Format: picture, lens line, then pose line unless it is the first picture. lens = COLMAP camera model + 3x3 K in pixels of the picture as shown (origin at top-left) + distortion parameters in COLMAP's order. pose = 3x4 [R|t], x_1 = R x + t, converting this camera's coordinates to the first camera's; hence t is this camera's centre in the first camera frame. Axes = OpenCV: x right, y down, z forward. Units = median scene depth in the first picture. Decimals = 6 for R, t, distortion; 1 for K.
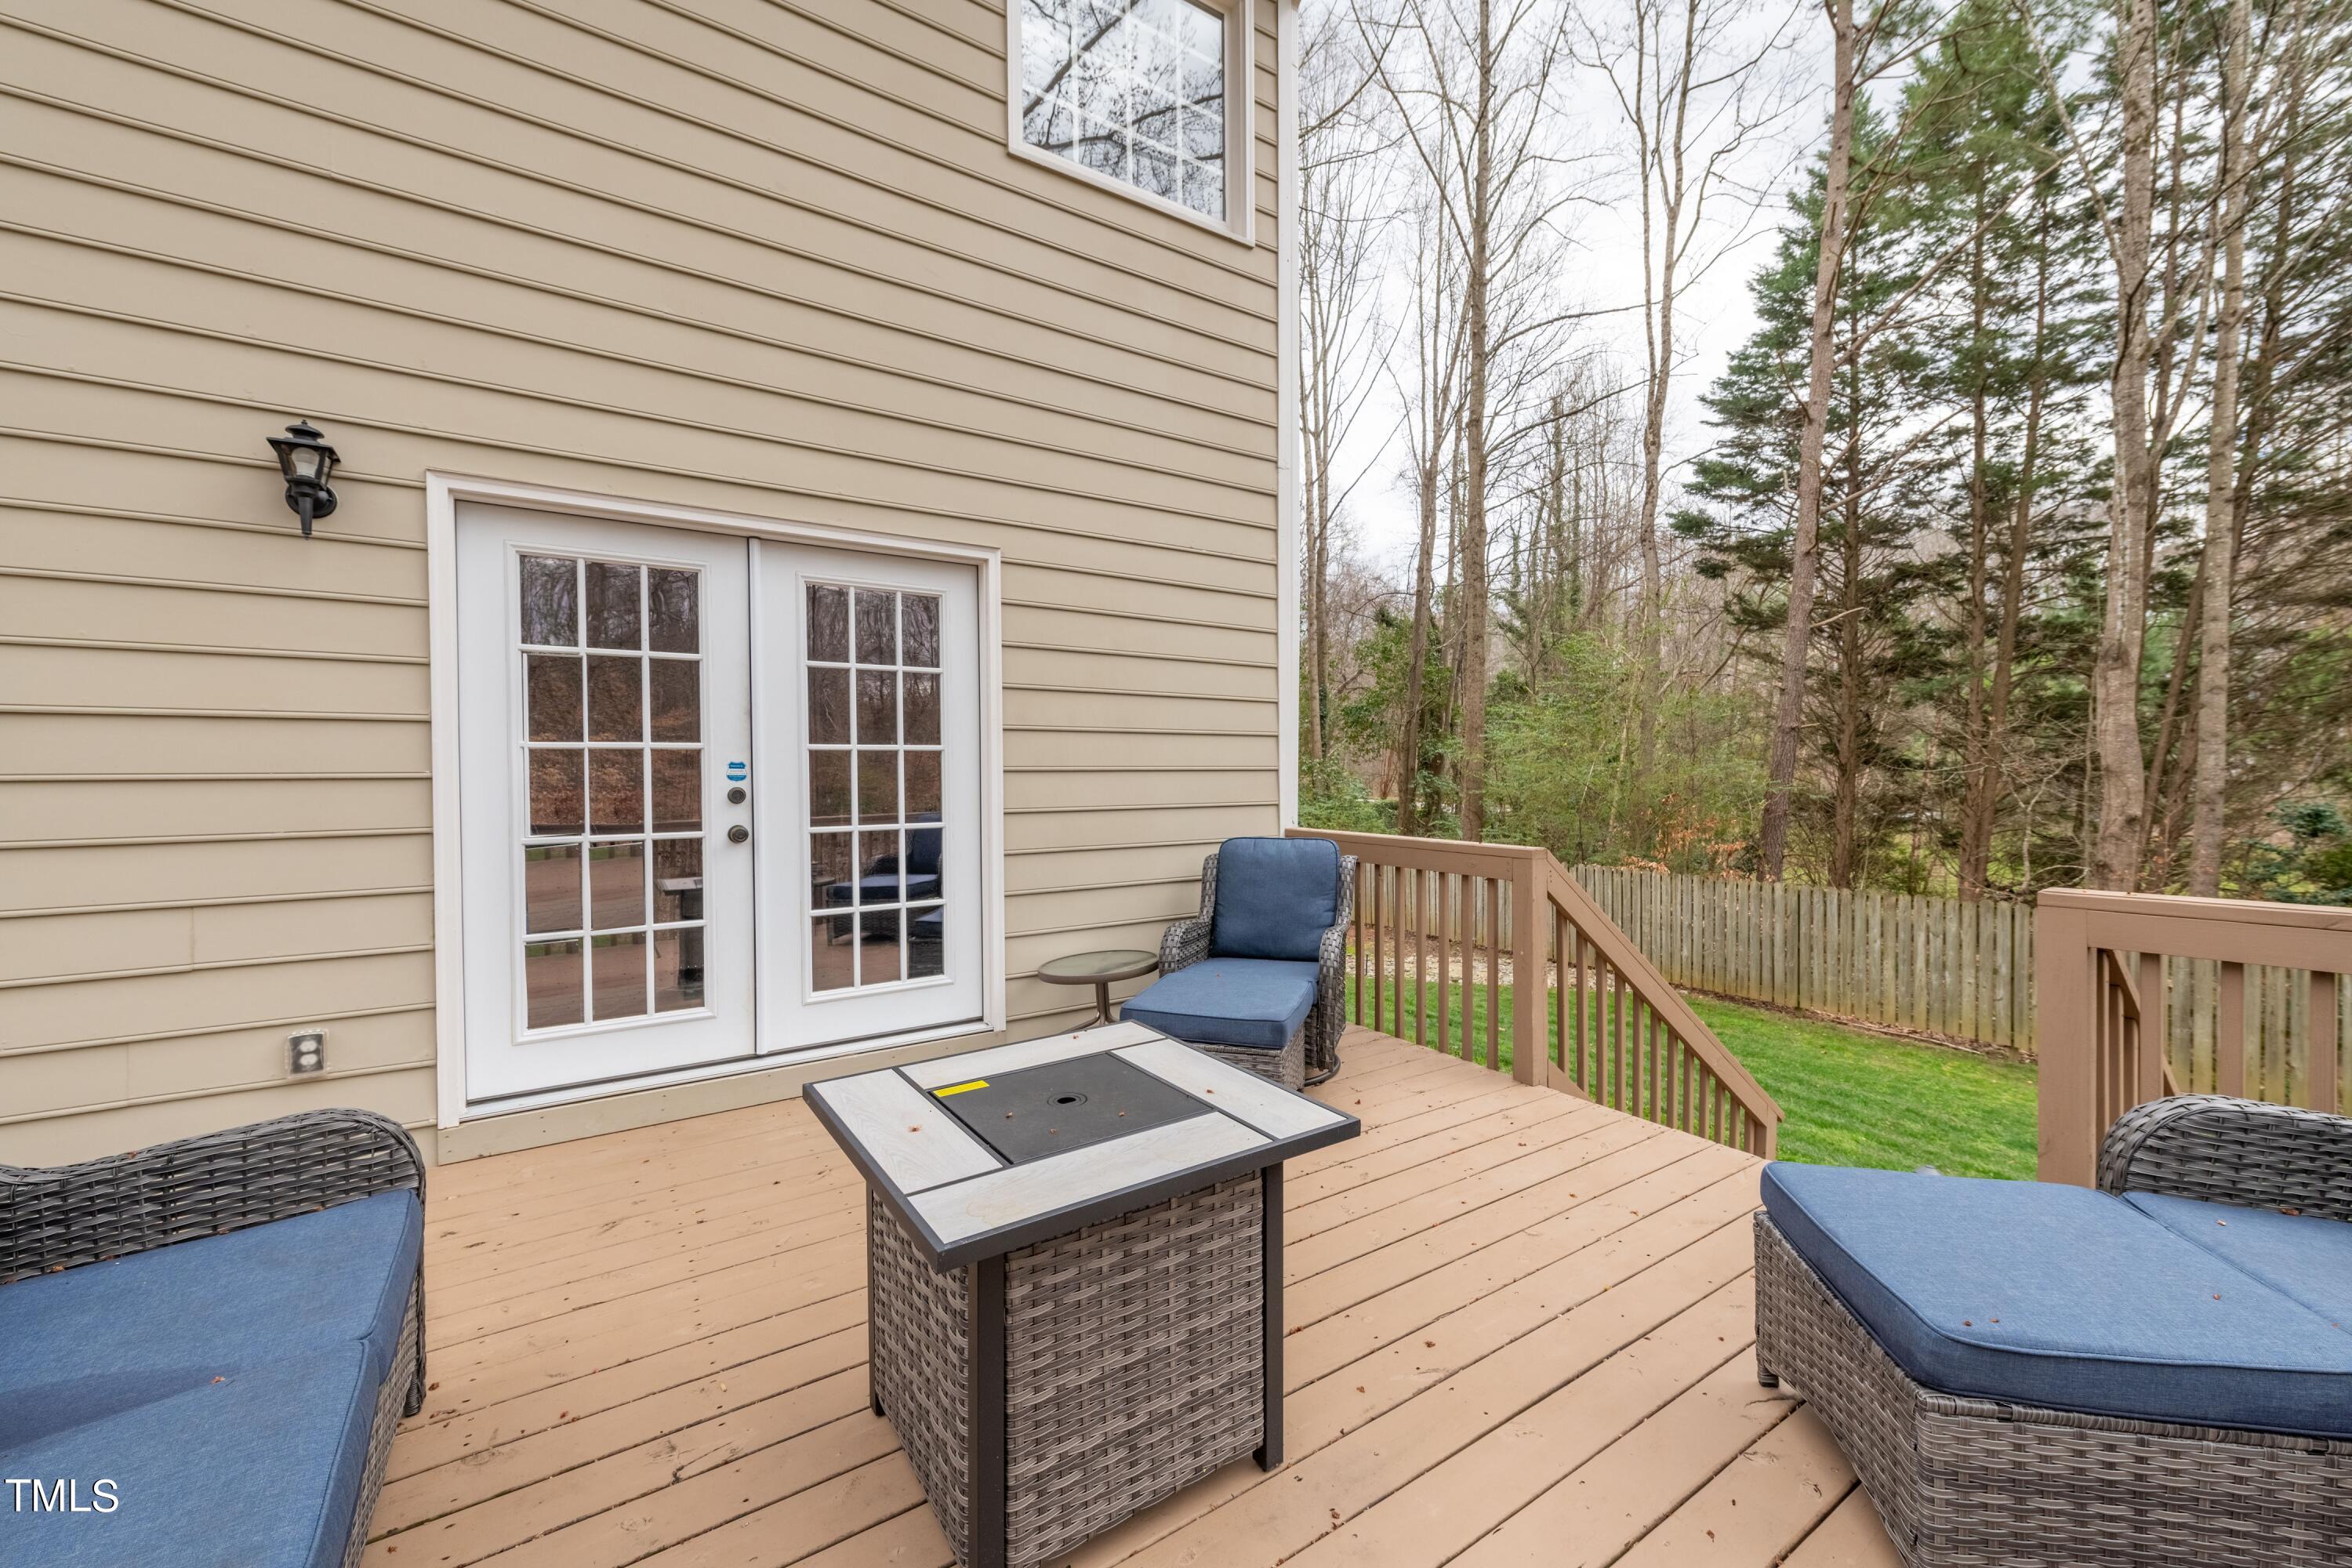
lens RADIAL K [[927.6, 0, 1176.1], [0, 927.6, 781.9], [0, 0, 1]] dist [0.000990, -0.000728]
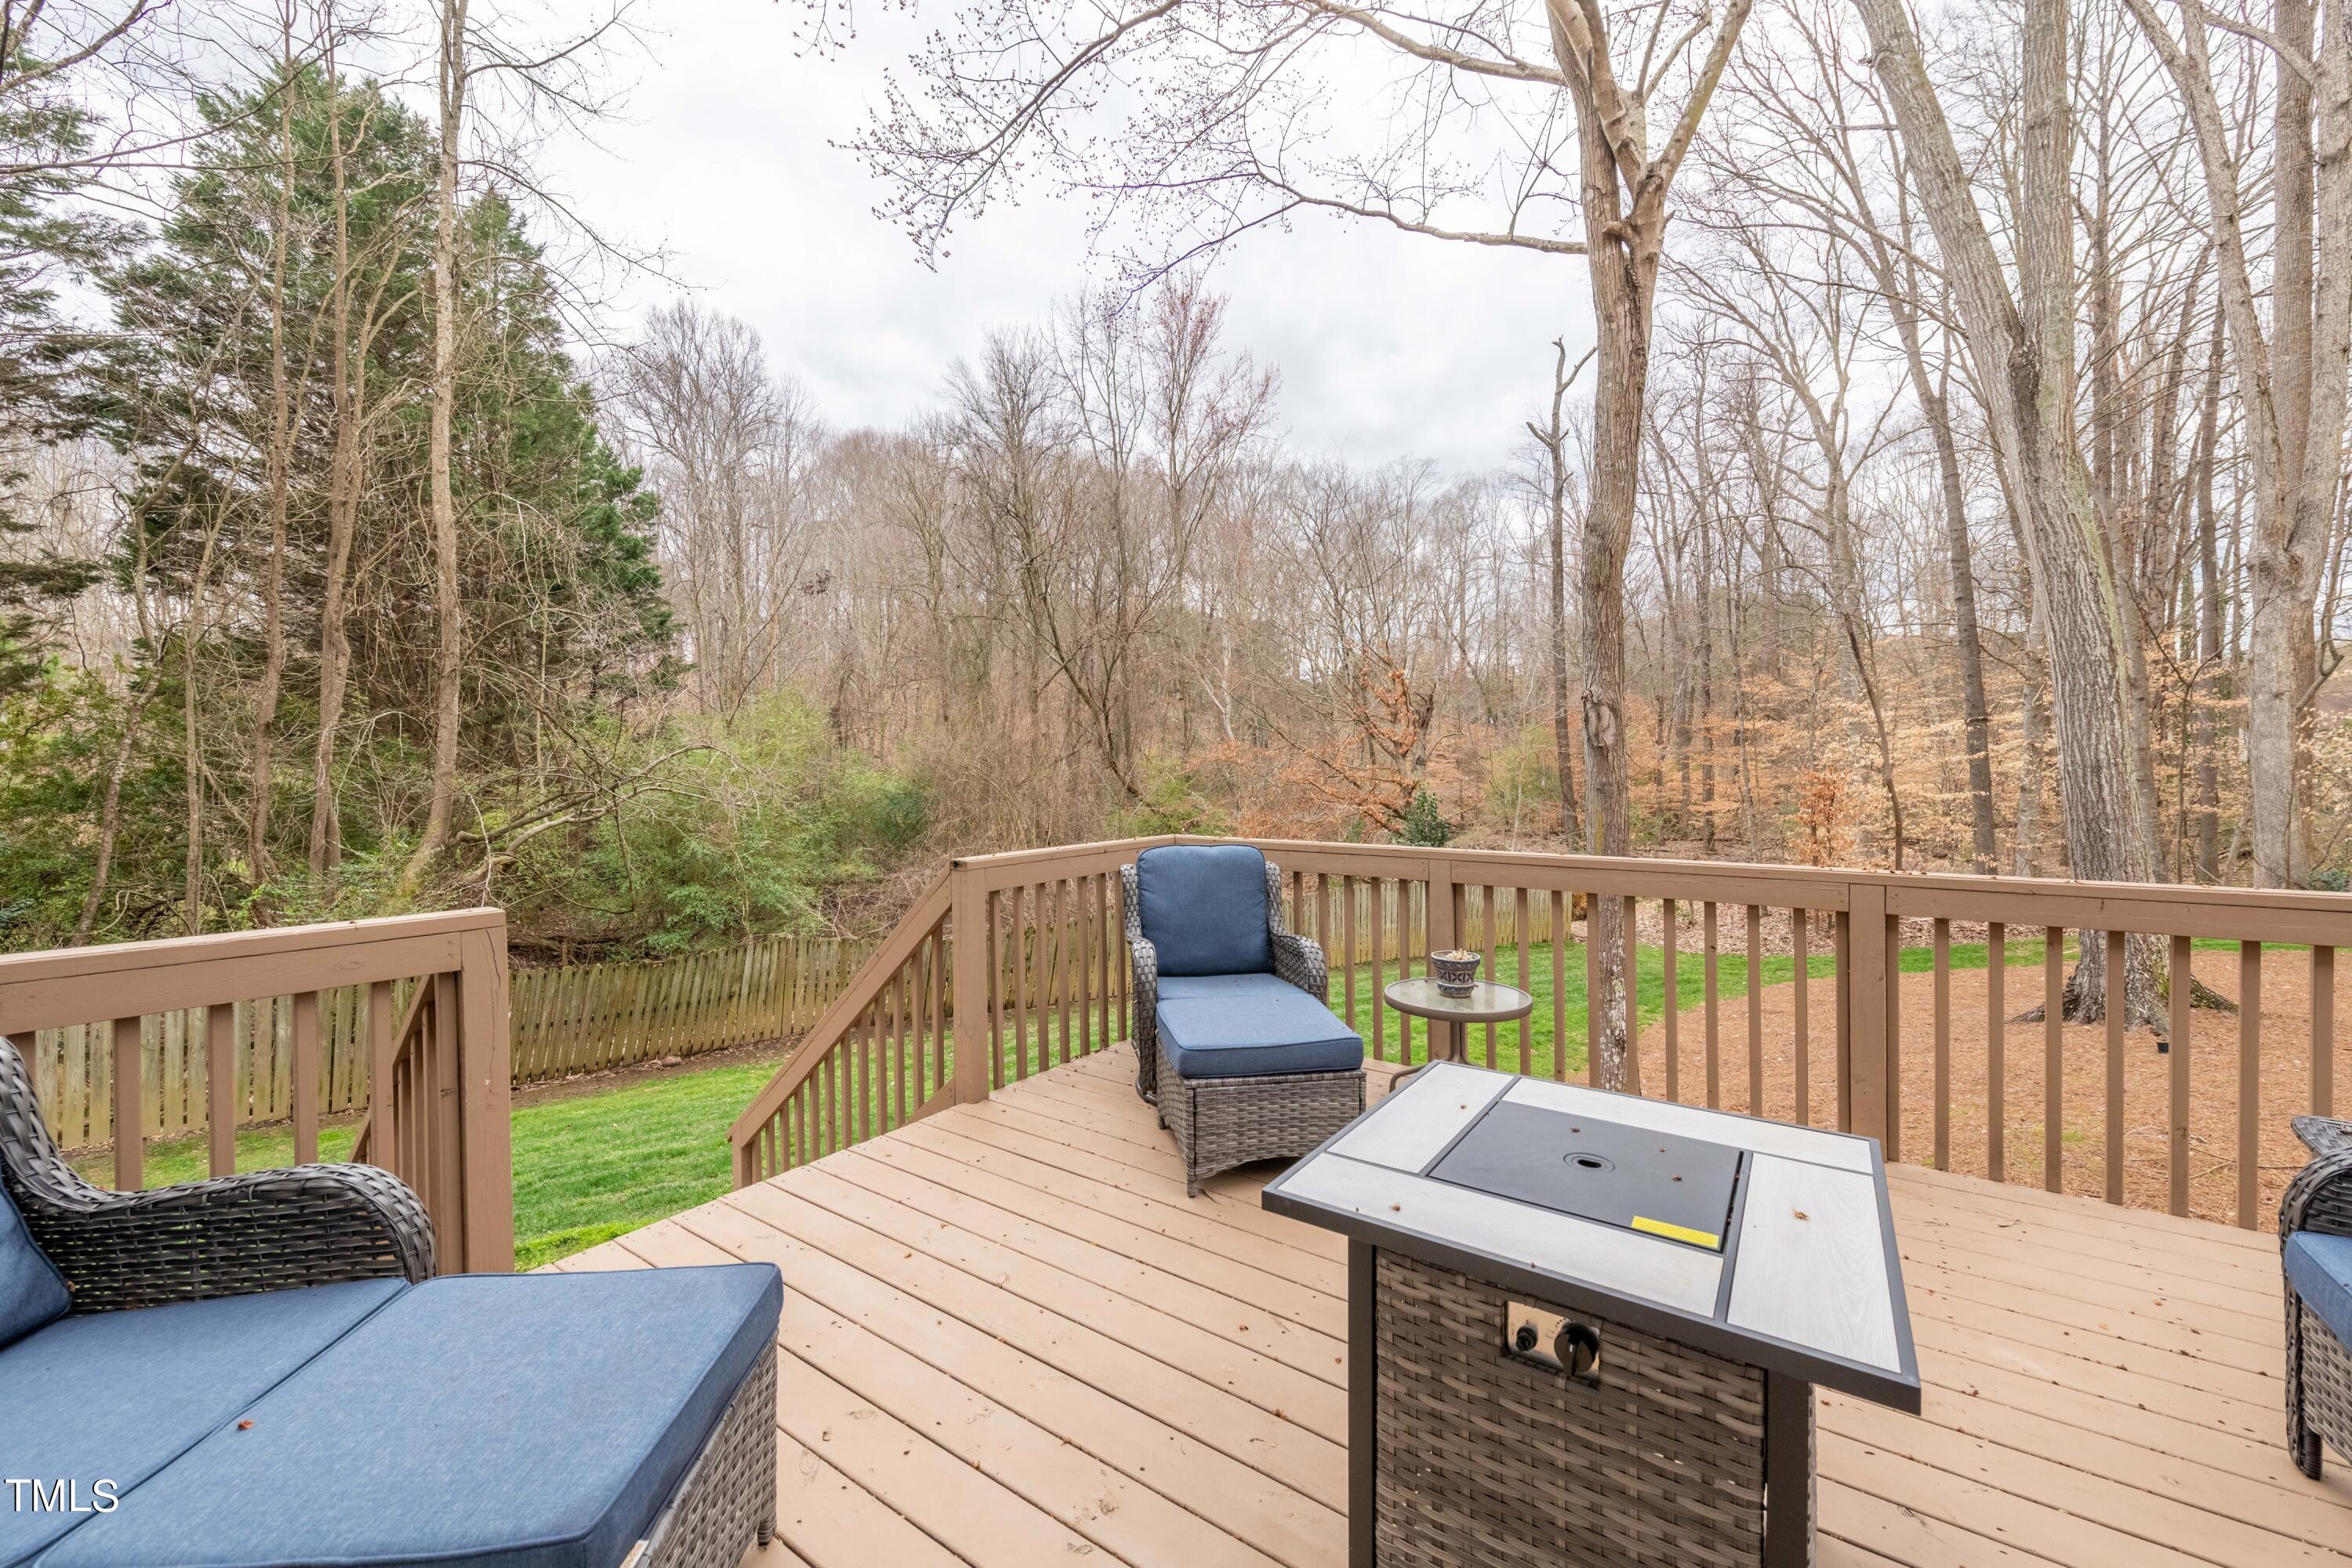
lens RADIAL K [[927.1, 0, 1189.1], [0, 927.1, 785.7], [0, 0, 1]] dist [0.017482, -0.003391]
pose [[-0.370271, -0.009394, 0.928876, -0.737426], [0.021851, 0.999584, 0.018819, -0.024560], [-0.928667, 0.027265, -0.369912, 1.573424]]
